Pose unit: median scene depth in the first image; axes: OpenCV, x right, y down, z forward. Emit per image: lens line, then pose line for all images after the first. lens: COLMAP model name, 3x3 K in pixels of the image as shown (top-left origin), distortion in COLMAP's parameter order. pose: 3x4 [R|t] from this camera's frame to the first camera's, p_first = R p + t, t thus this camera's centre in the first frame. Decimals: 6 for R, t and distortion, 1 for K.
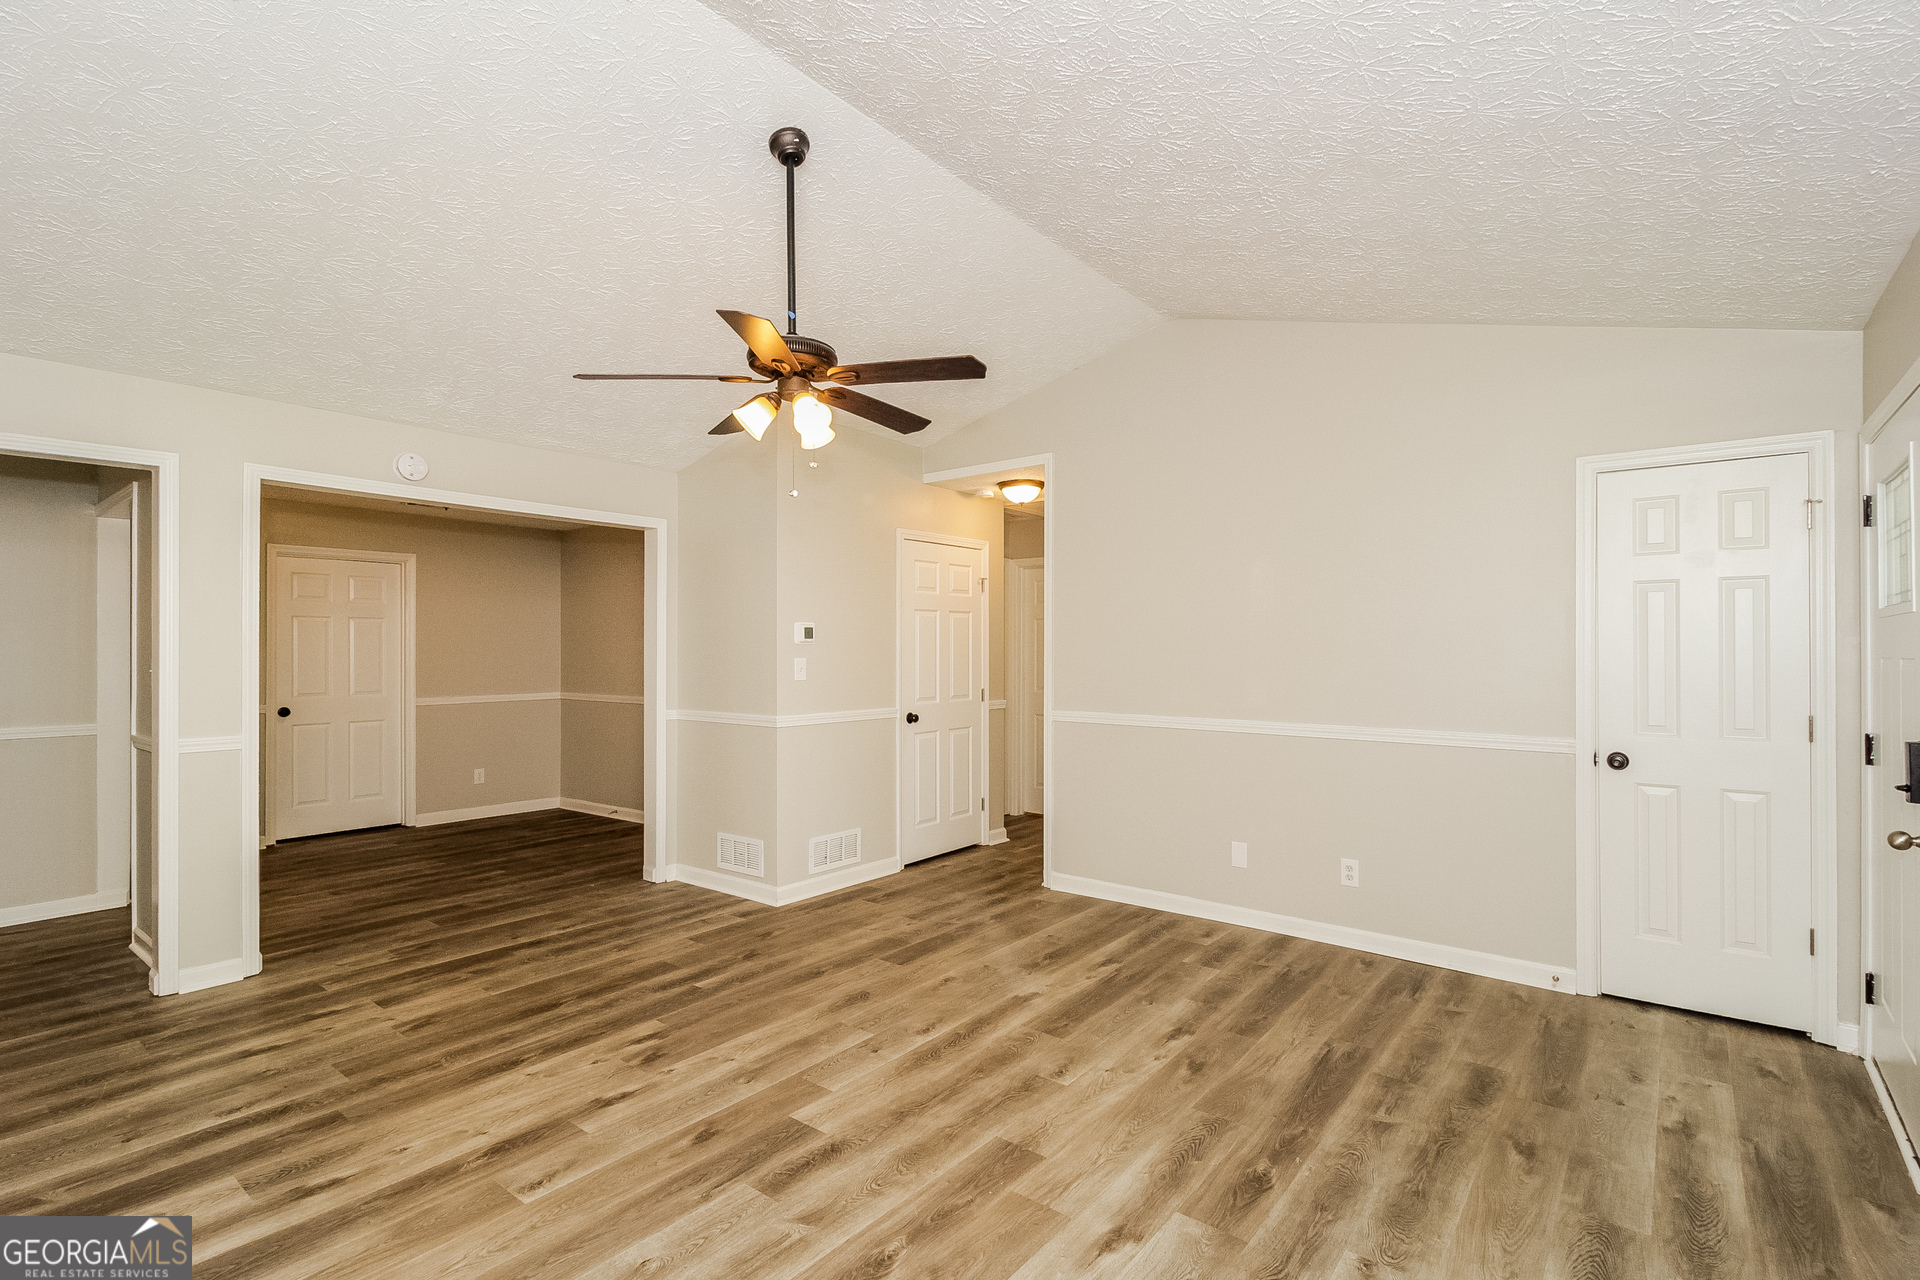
lens RADIAL K [[884.9, 0, 970.2], [0, 884.9, 647.6], [0, 0, 1]] dist [-0.000311, -0.001521]
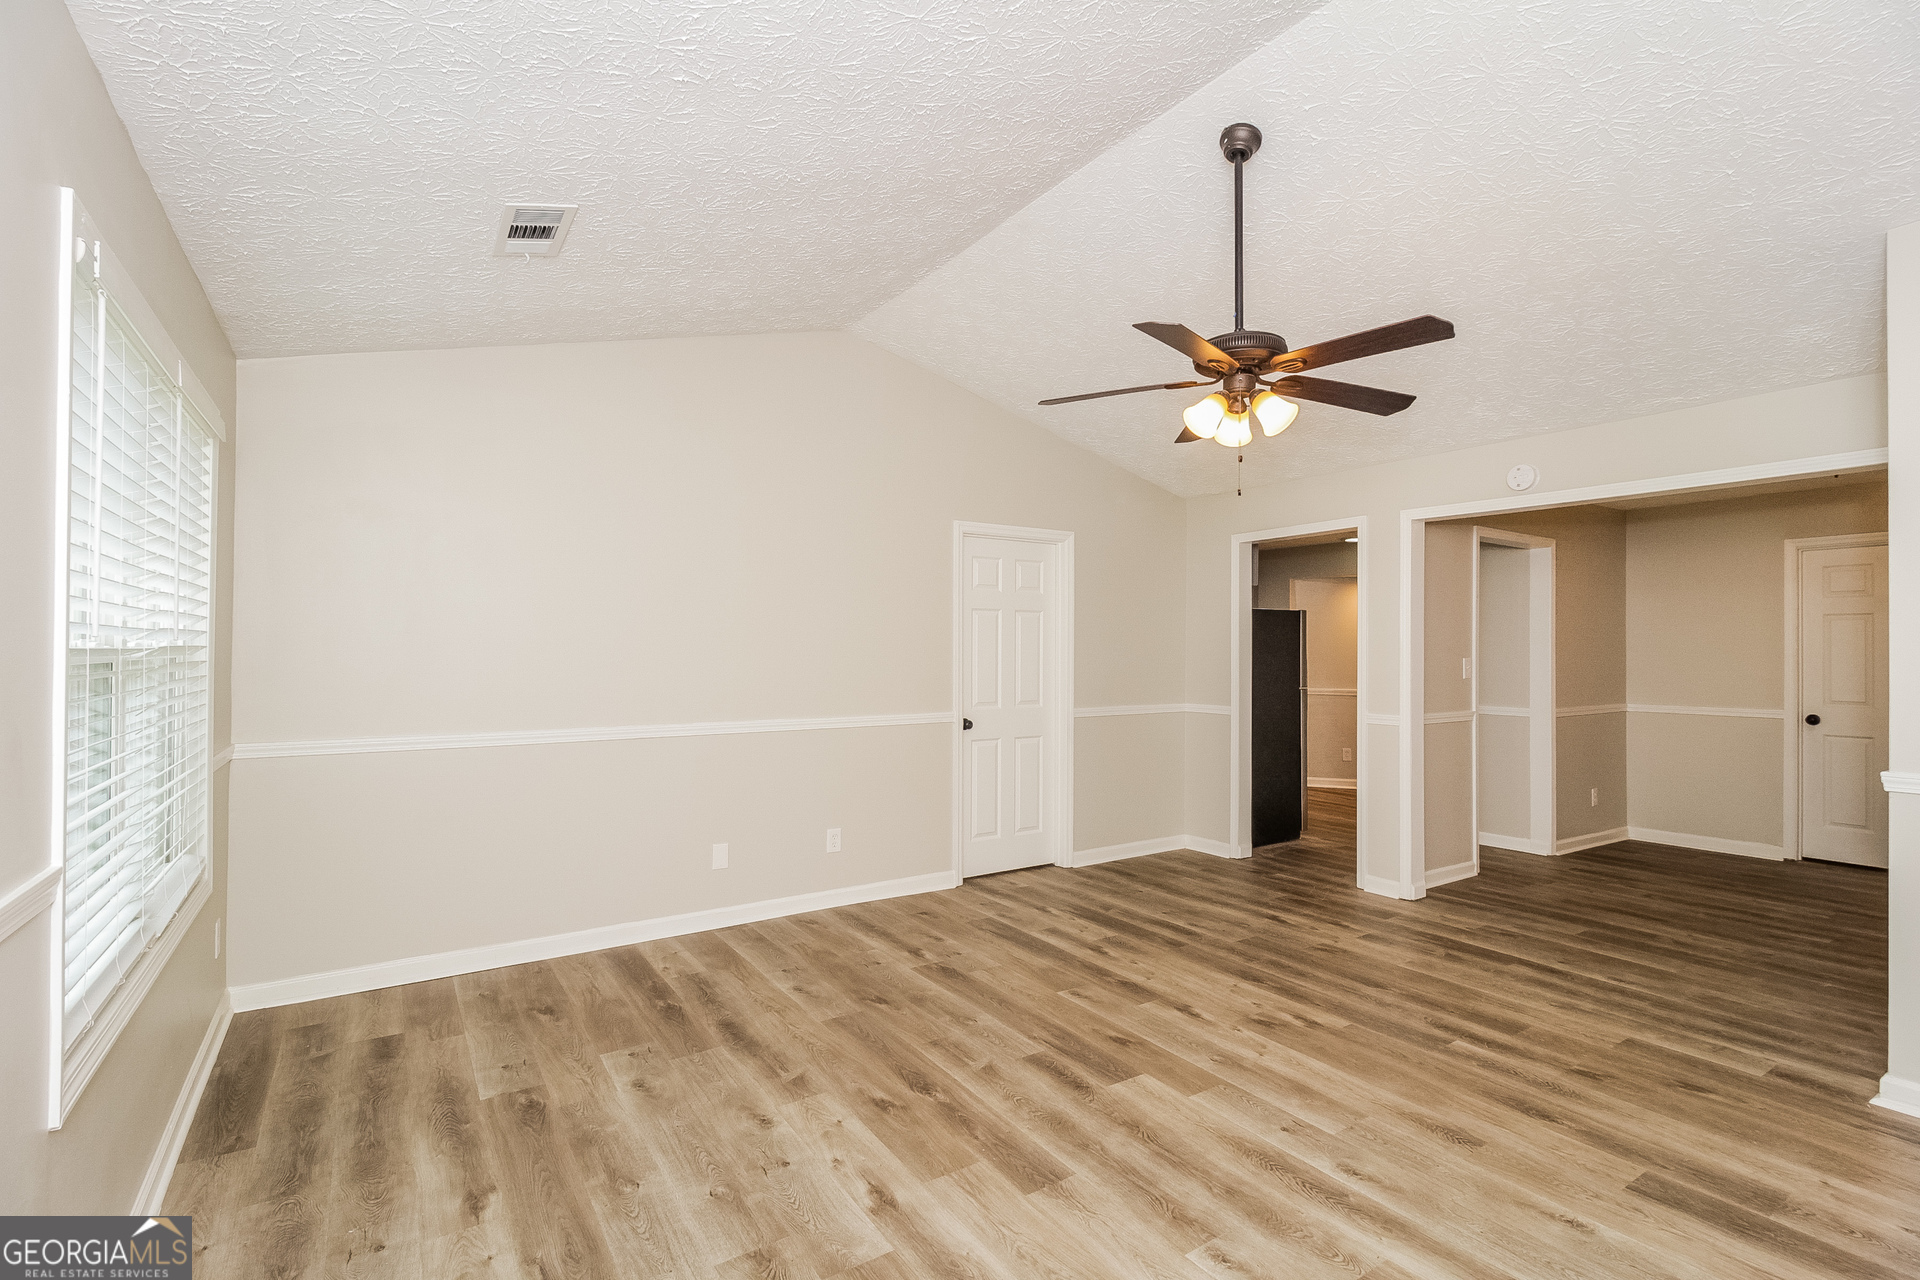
lens RADIAL K [[884.9, 0, 968.8], [0, 884.9, 641.1], [0, 0, 1]] dist [-0.000311, -0.001521]
pose [[-0.312756, -0.008993, -0.949791, 0.737163], [0.000815, 0.999952, -0.009736, -0.000786], [0.949833, -0.003819, -0.312733, 0.912664]]
